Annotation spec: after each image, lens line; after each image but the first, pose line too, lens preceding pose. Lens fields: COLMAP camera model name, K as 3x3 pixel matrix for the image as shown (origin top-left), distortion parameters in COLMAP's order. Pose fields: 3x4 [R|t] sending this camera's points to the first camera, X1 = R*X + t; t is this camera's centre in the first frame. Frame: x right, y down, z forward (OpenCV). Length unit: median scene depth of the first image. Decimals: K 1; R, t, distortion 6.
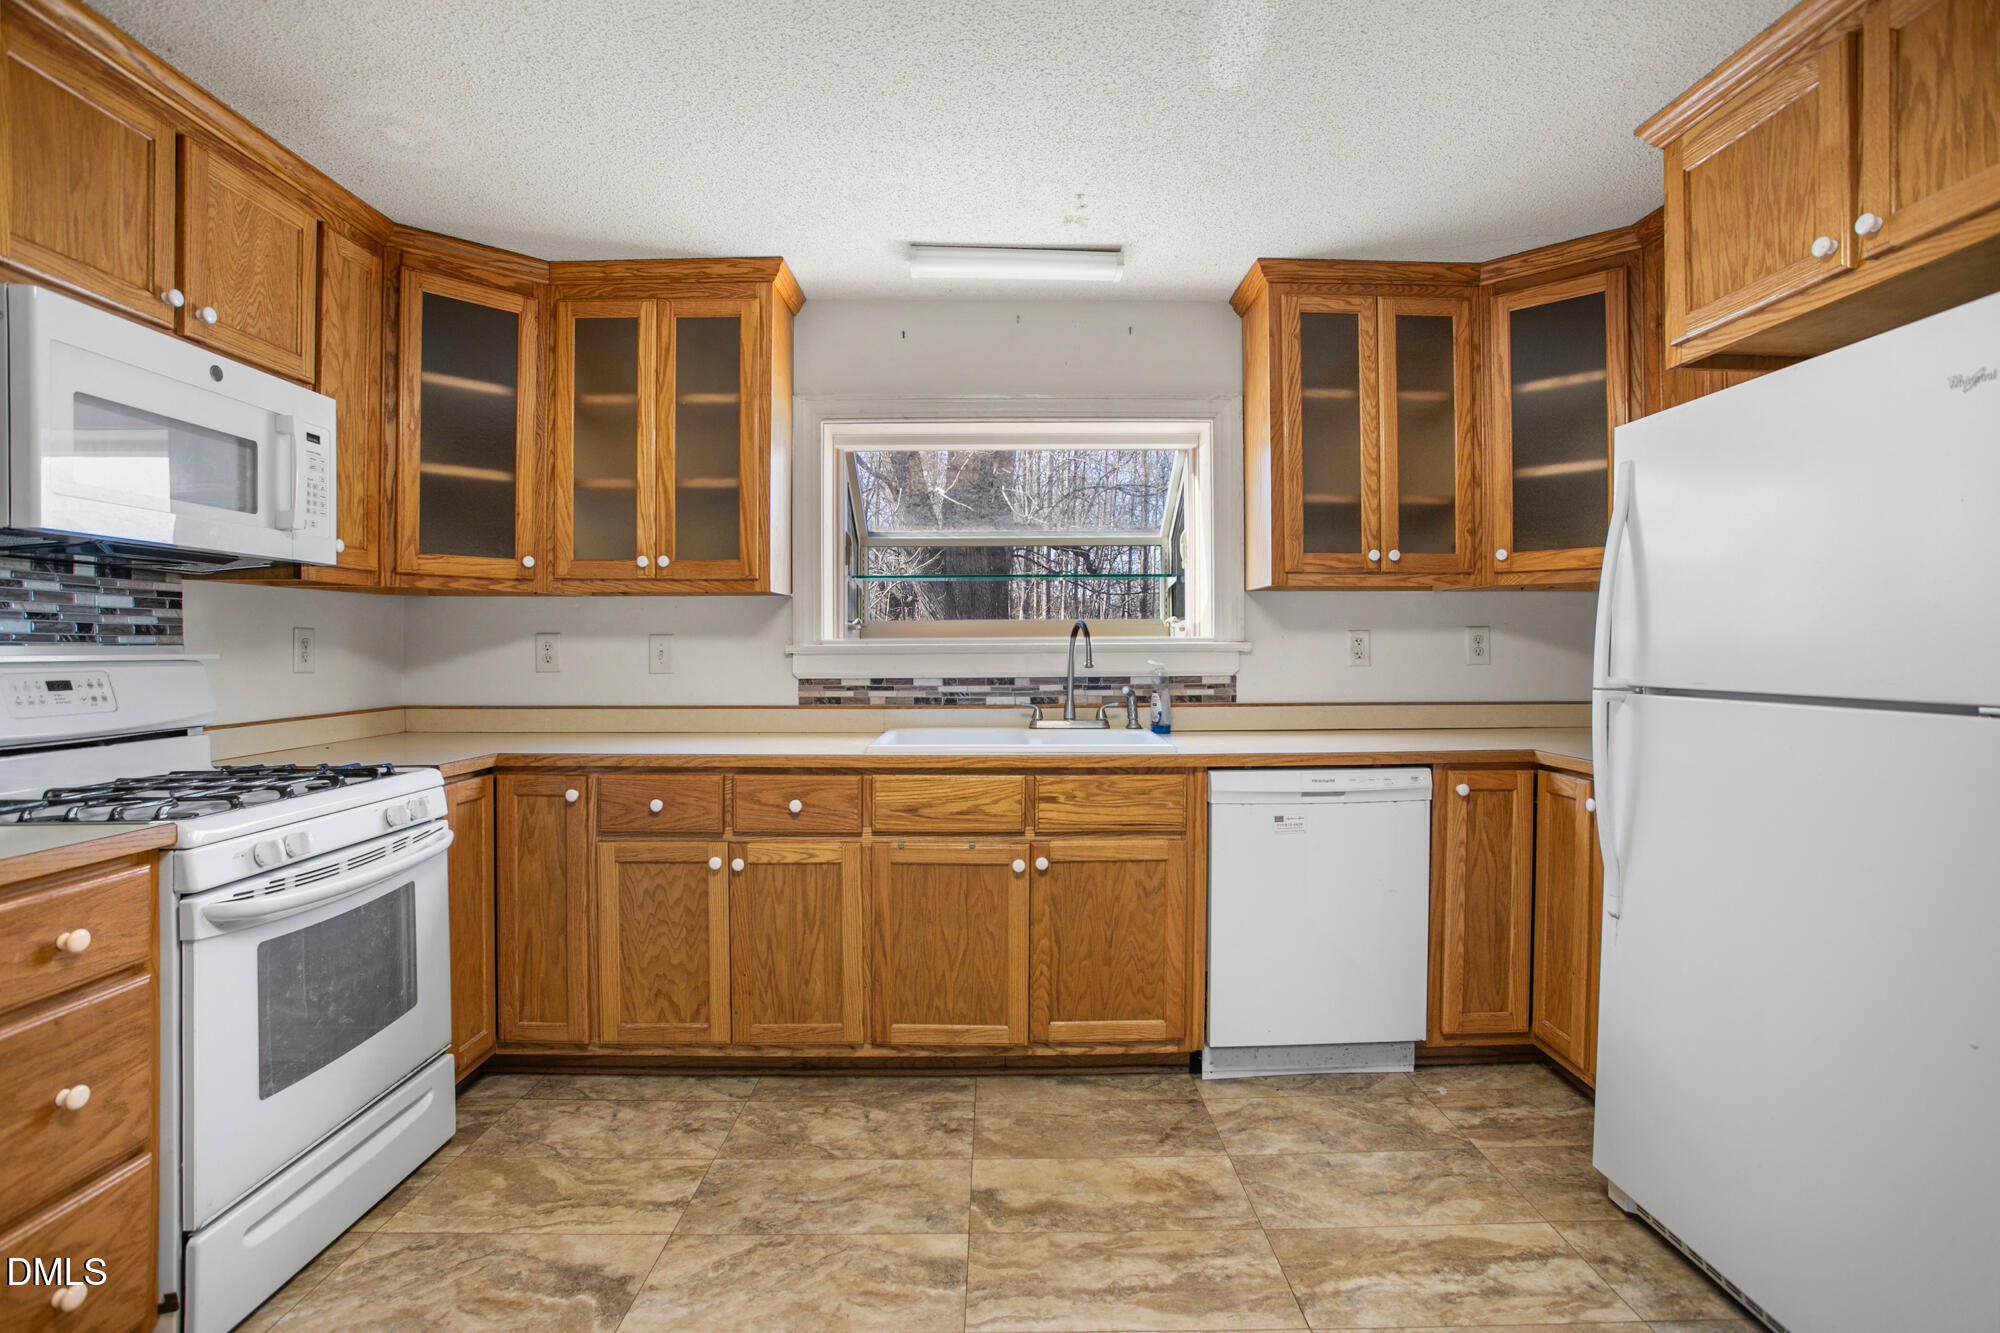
lens RADIAL K [[1006.4, 0, 1011.9], [0, 1006.4, 663.6], [0, 0, 1]] dist [-0.073207, 0.033635]
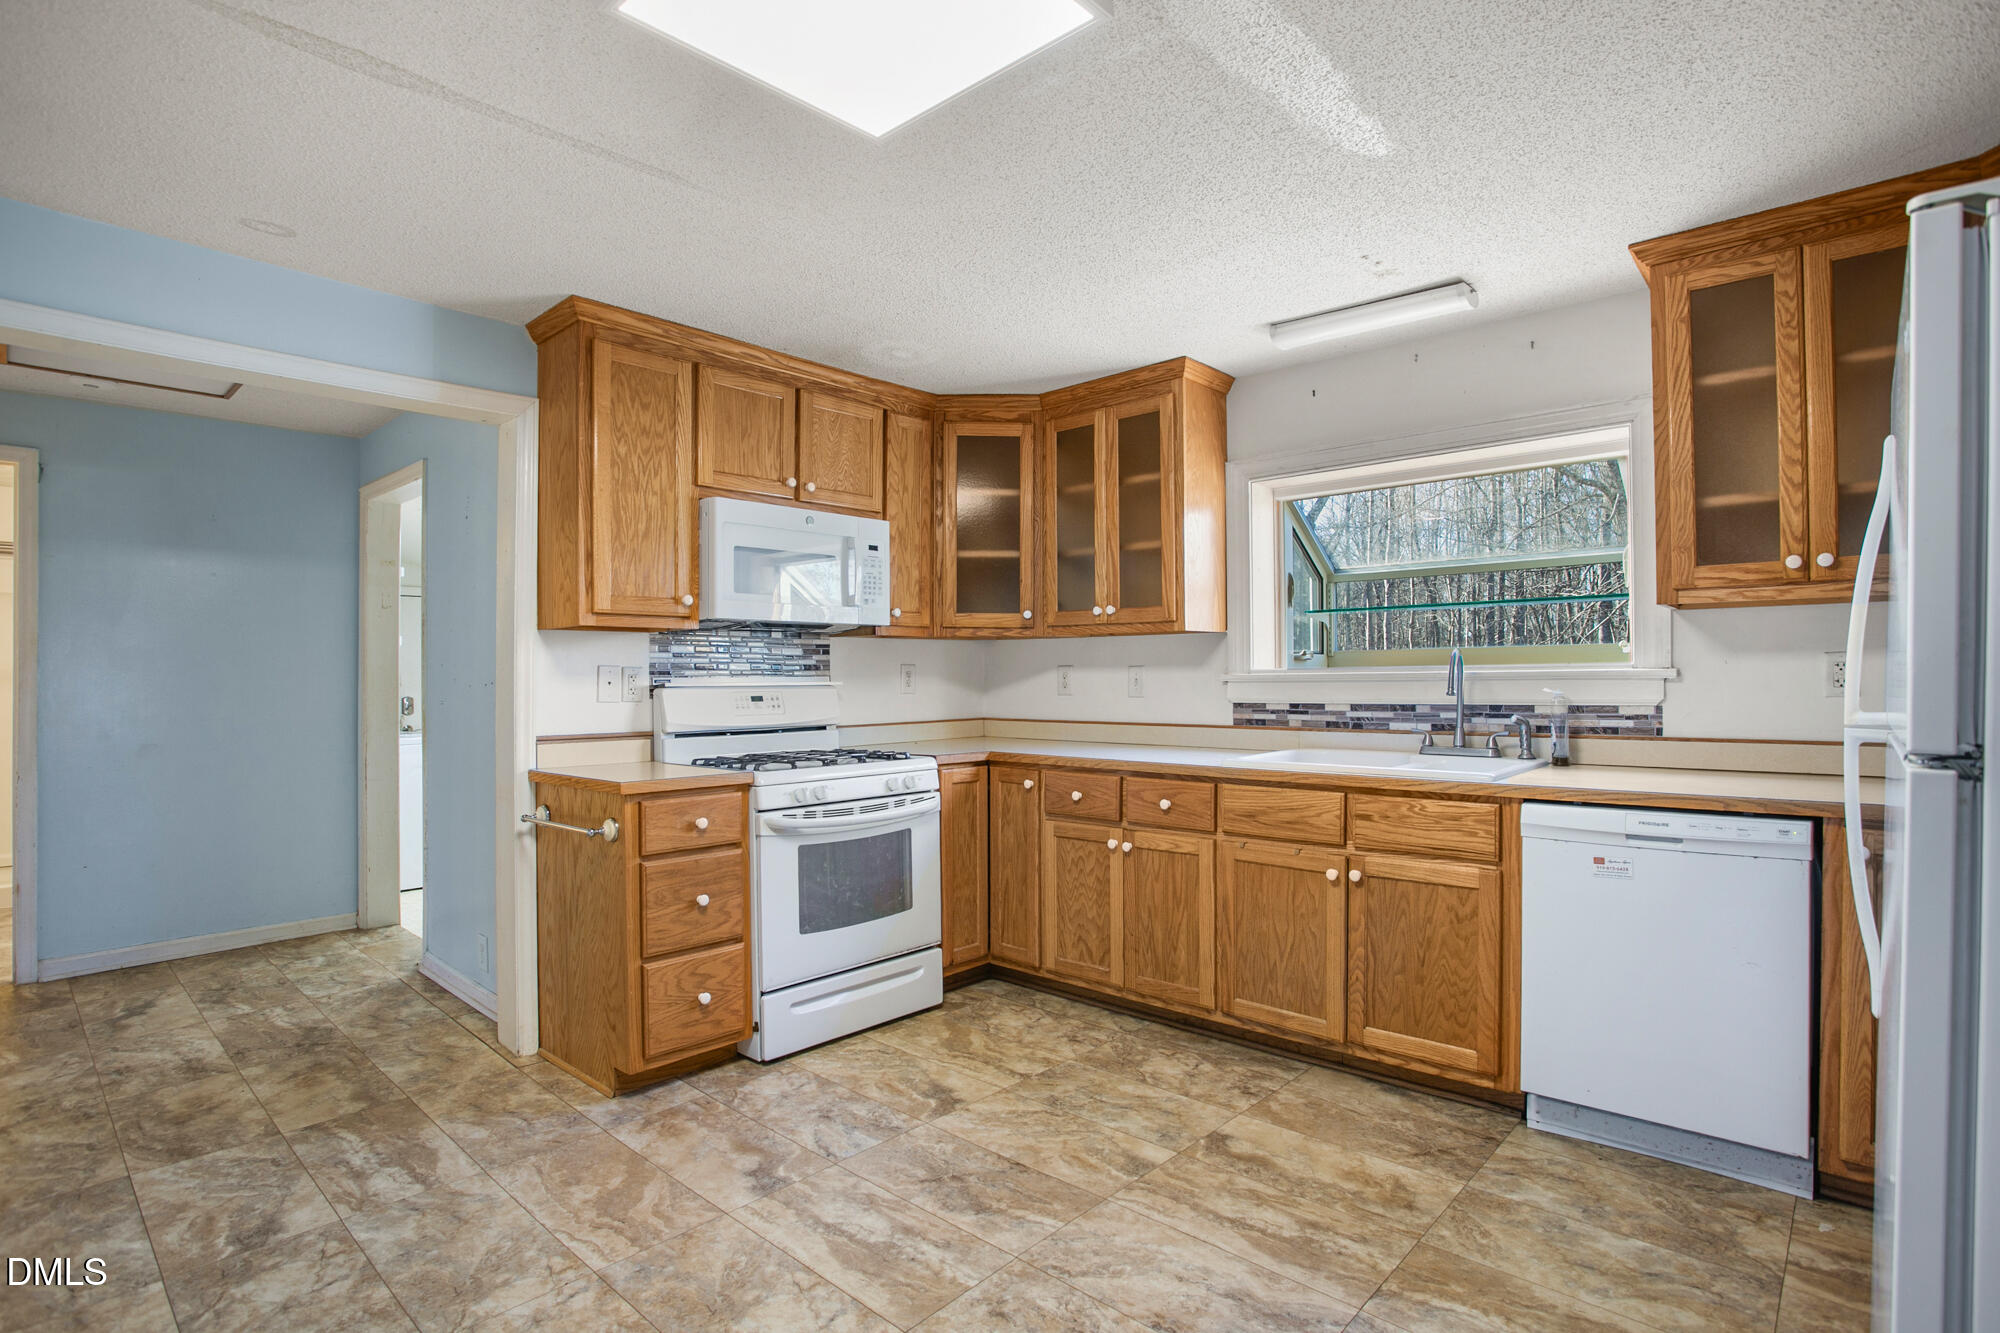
lens RADIAL K [[1006.4, 0, 999.2], [0, 1006.4, 676.4], [0, 0, 1]] dist [-0.073207, 0.033635]
pose [[0.717021, -0.002915, -0.697045, 0.498045], [-0.006541, 0.999919, -0.010910, -0.001437], [0.697021, 0.012382, 0.716944, -0.037592]]
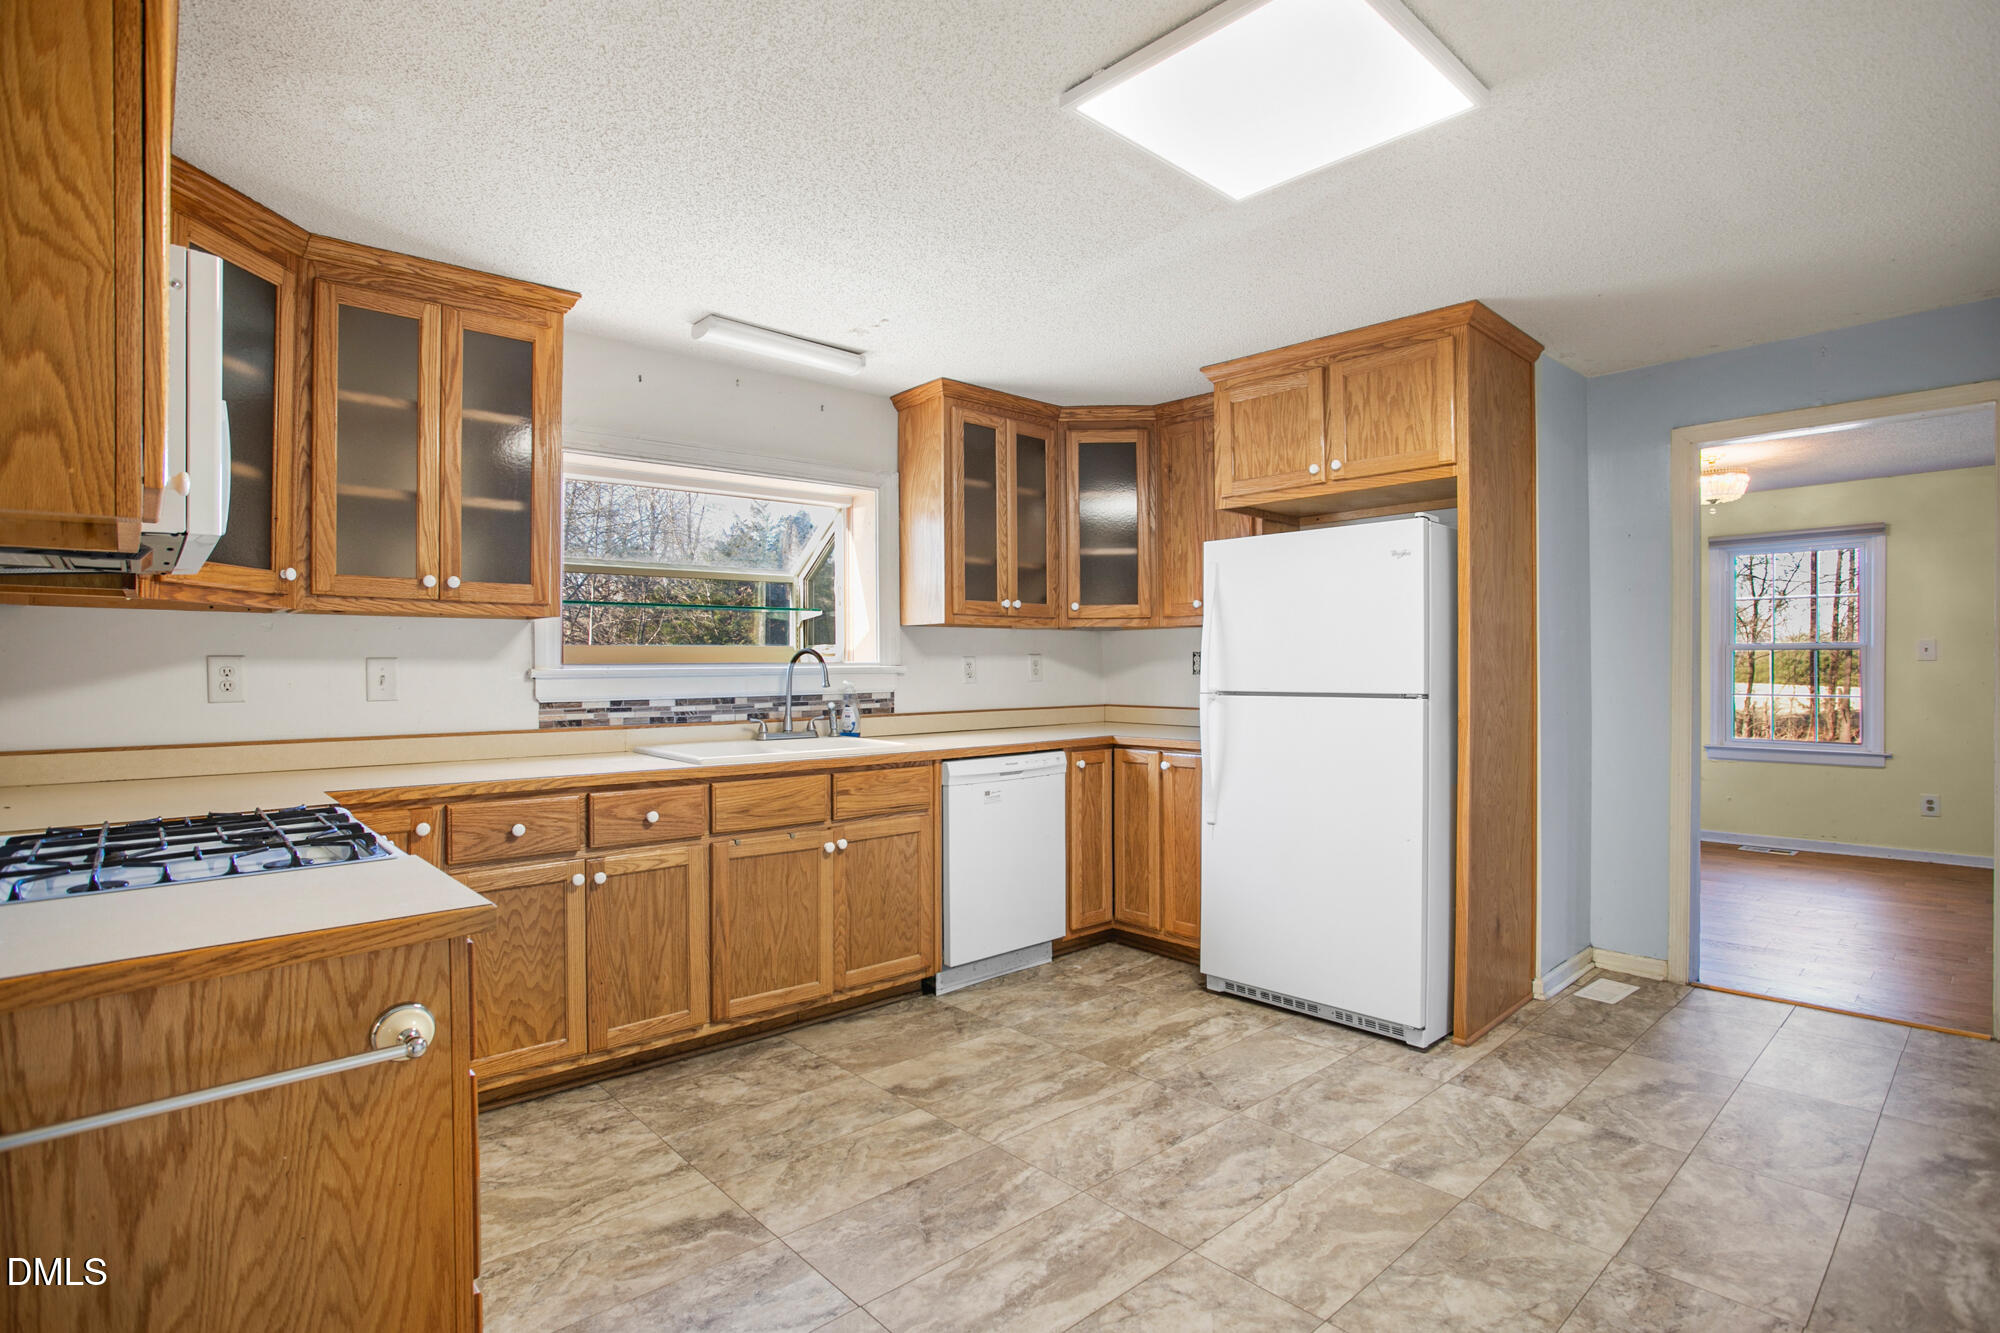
lens RADIAL K [[1006.4, 0, 1032.3], [0, 1006.4, 685.5], [0, 0, 1]] dist [-0.073207, 0.033635]
pose [[0.739723, -0.012837, 0.672789, -0.626067], [0.011843, 0.999912, 0.006058, -0.002679], [-0.672807, 0.003487, 0.739810, -0.079838]]
